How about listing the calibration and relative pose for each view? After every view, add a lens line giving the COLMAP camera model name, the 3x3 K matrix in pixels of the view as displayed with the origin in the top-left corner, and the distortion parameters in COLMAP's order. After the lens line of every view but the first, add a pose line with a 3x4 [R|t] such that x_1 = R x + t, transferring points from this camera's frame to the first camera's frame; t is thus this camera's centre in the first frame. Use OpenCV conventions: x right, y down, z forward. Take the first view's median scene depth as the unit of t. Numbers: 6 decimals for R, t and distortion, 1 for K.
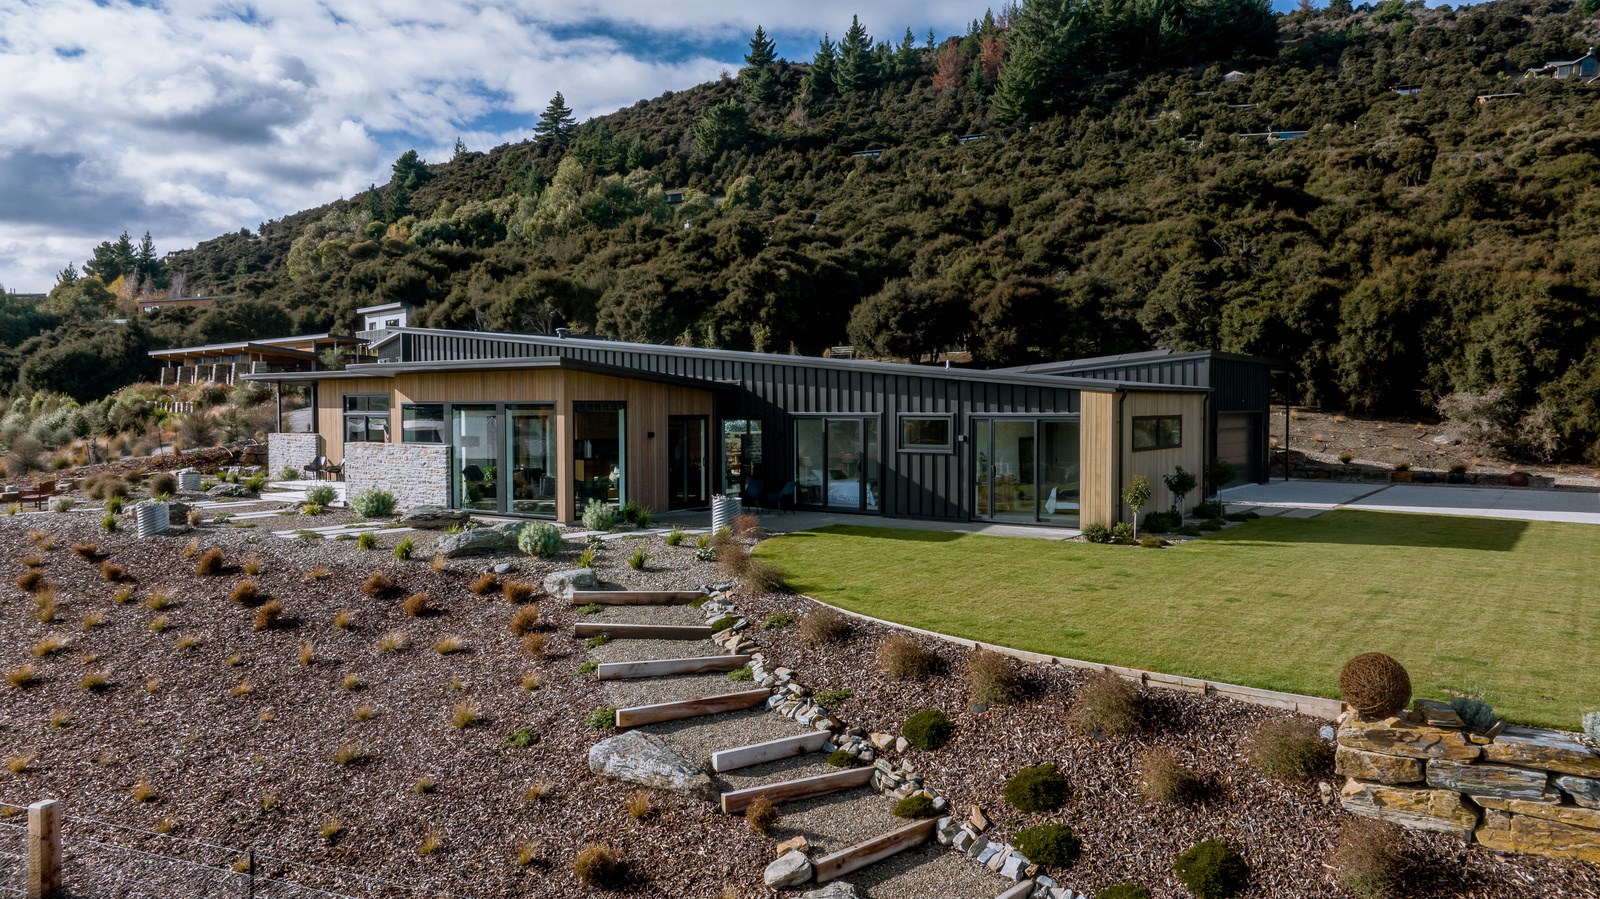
lens RADIAL K [[1122.3, 0, 800.0], [0, 1122.3, 449.5], [0, 0, 1]] dist [-0.022350, 0.002329]
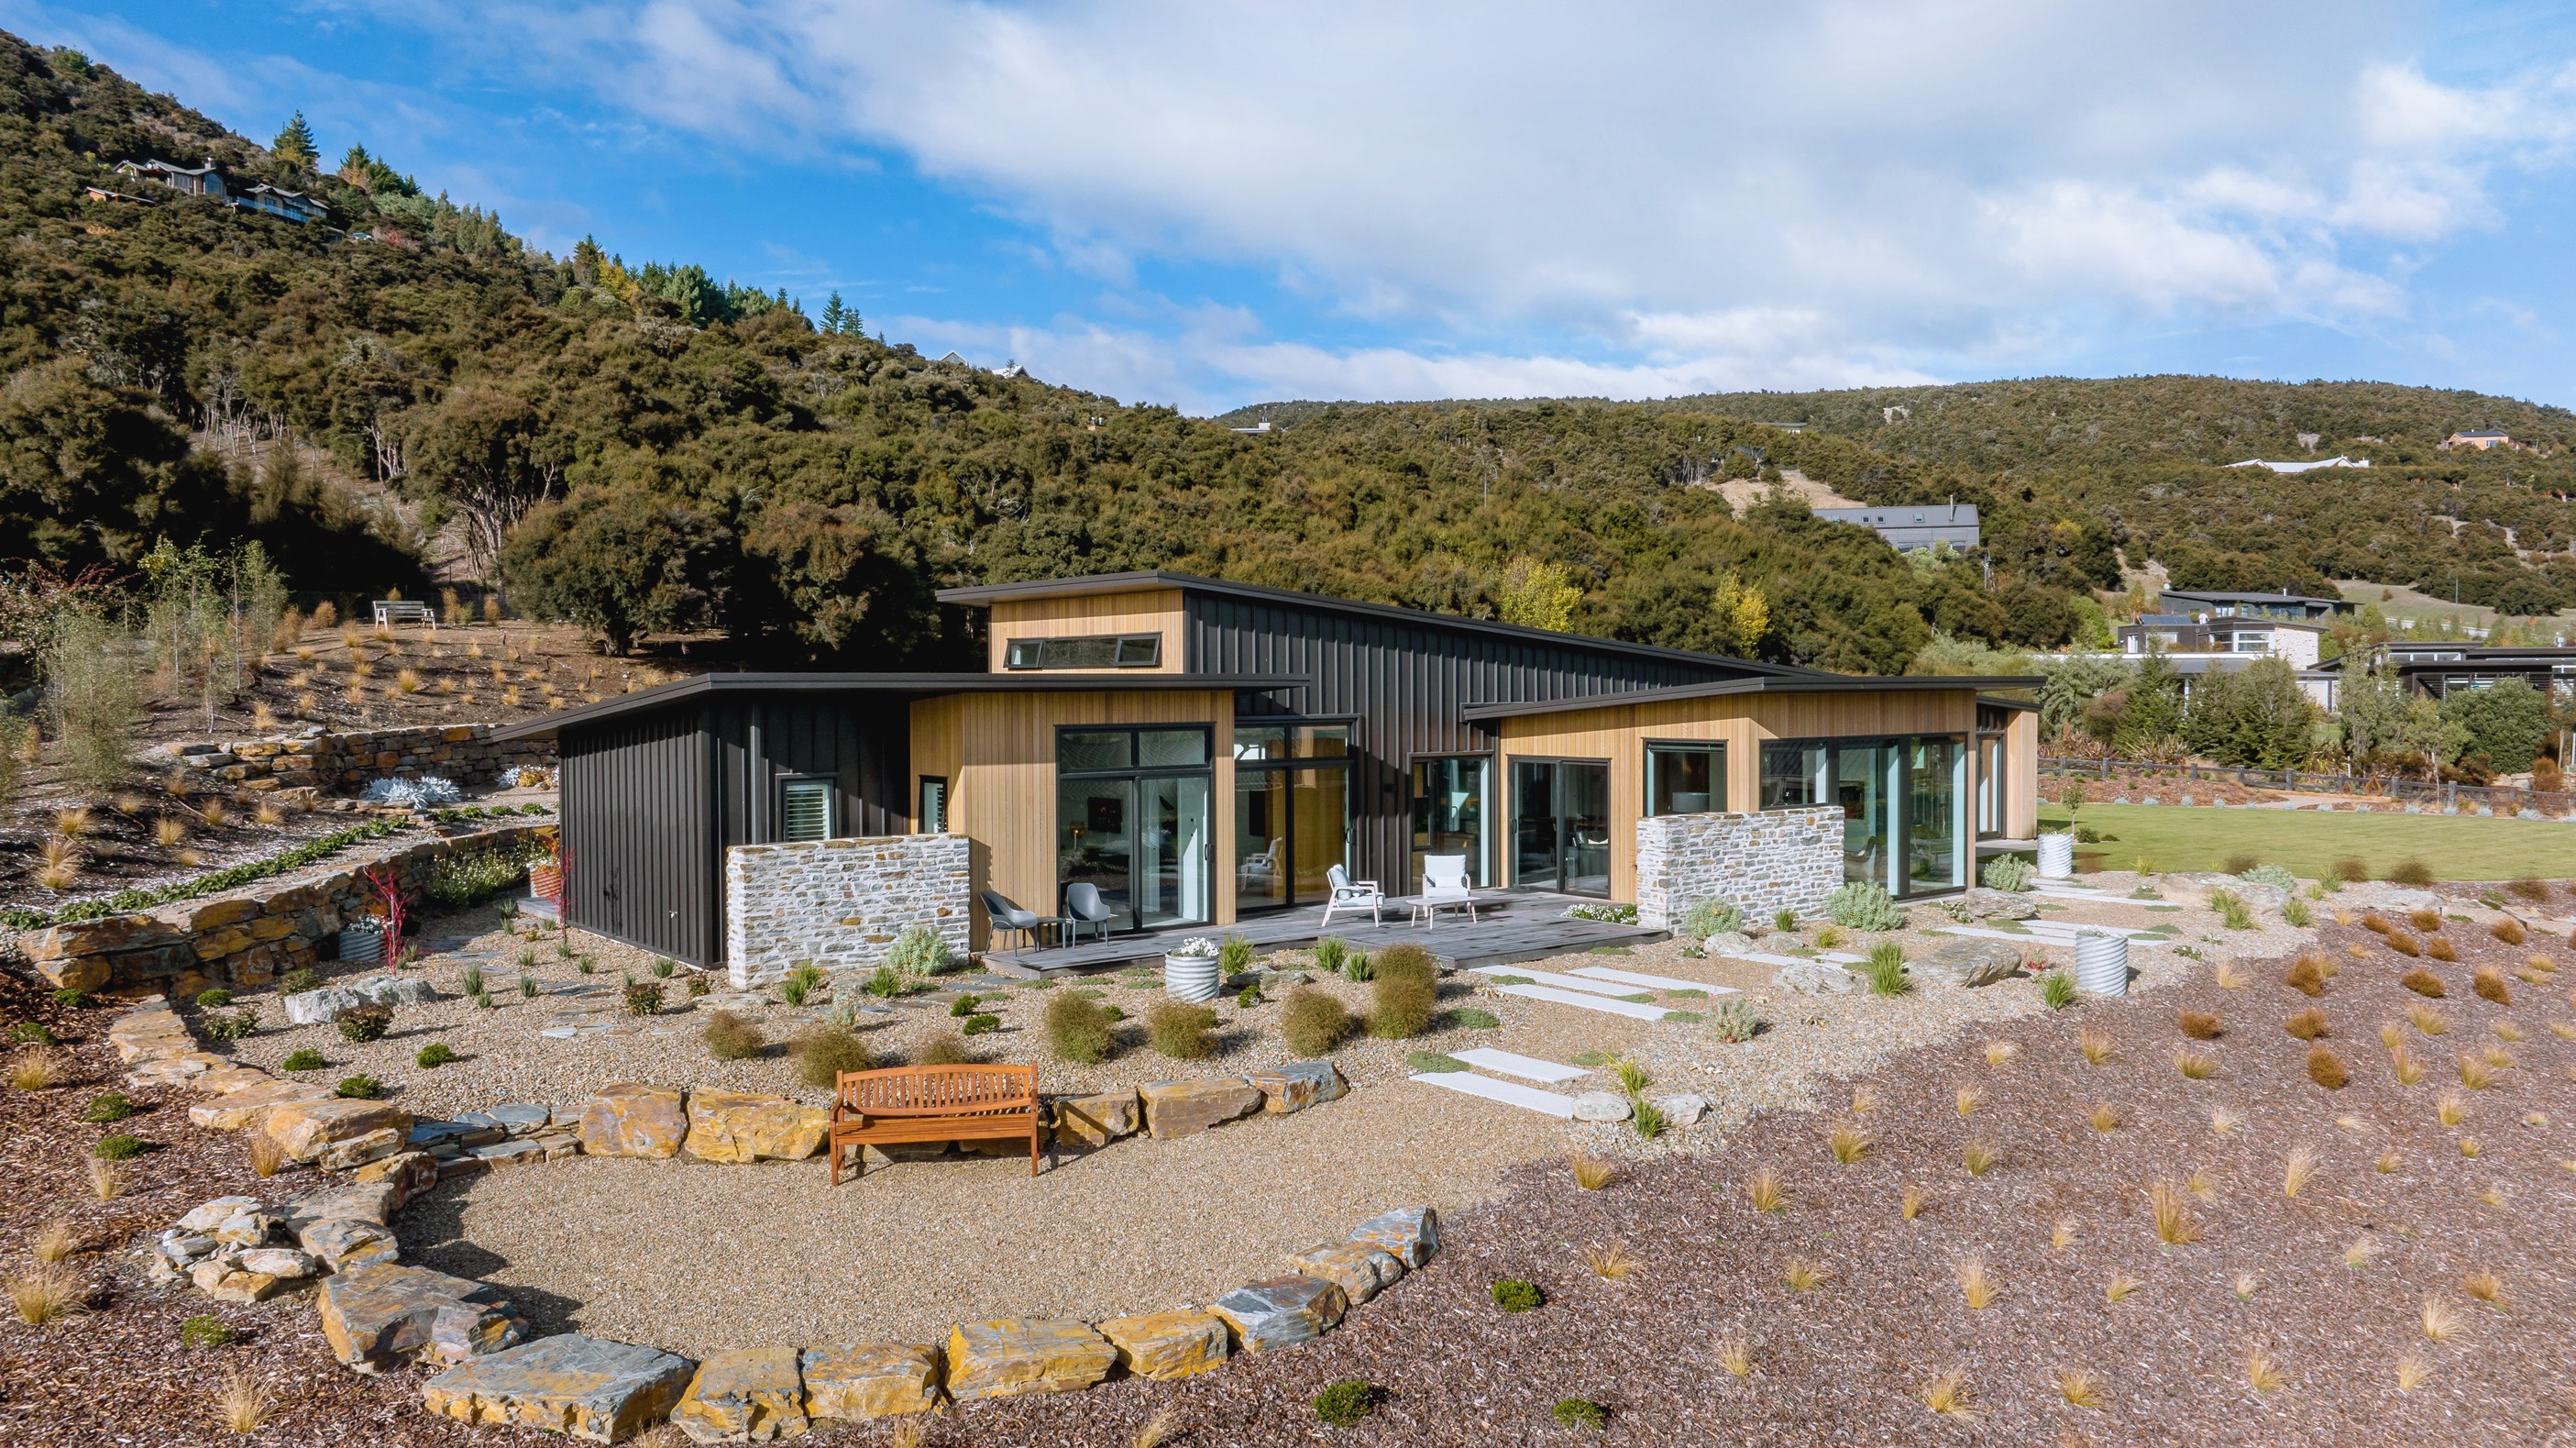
lens RADIAL K [[1807.3, 0, 1288.0], [0, 1807.3, 724.0], [0, 0, 1]] dist [-0.022350, 0.002329]
pose [[0.277487, -0.021657, 0.960485, -0.485762], [0.041385, 0.999087, 0.010571, -0.025977], [-0.959838, 0.036817, 0.278130, 0.351738]]
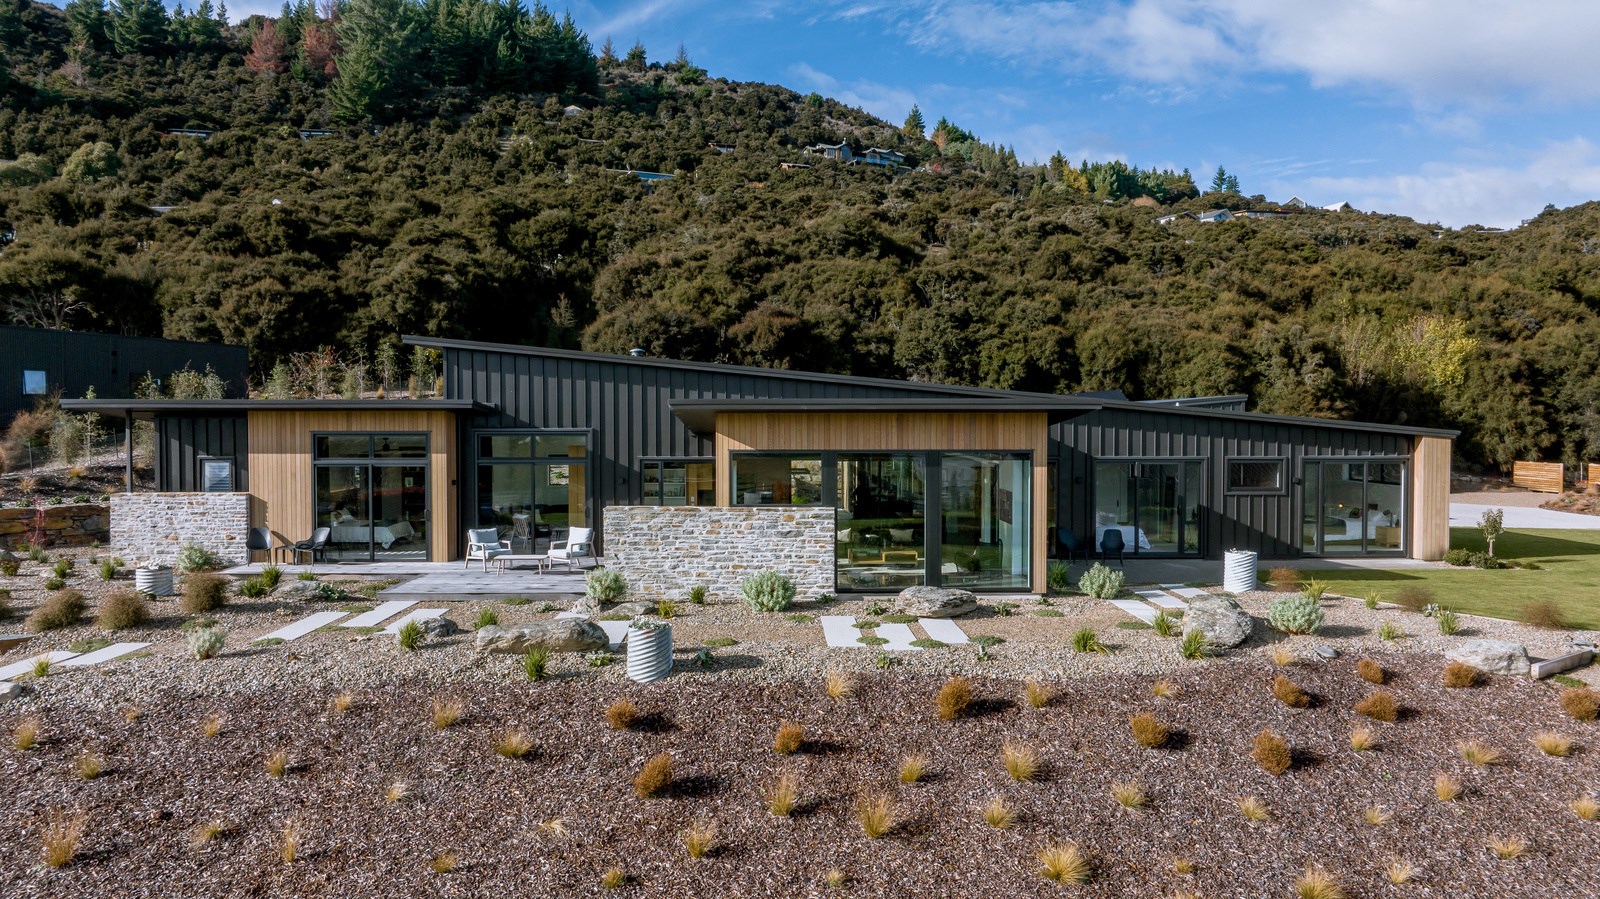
lens RADIAL K [[1122.3, 0, 800.0], [0, 1122.3, 449.5], [0, 0, 1]] dist [-0.022350, 0.002329]
pose [[0.801462, -0.013116, 0.597902, -0.275152], [0.022152, 0.999724, -0.007764, -0.013200], [-0.597635, 0.019467, 0.801532, 0.136175]]
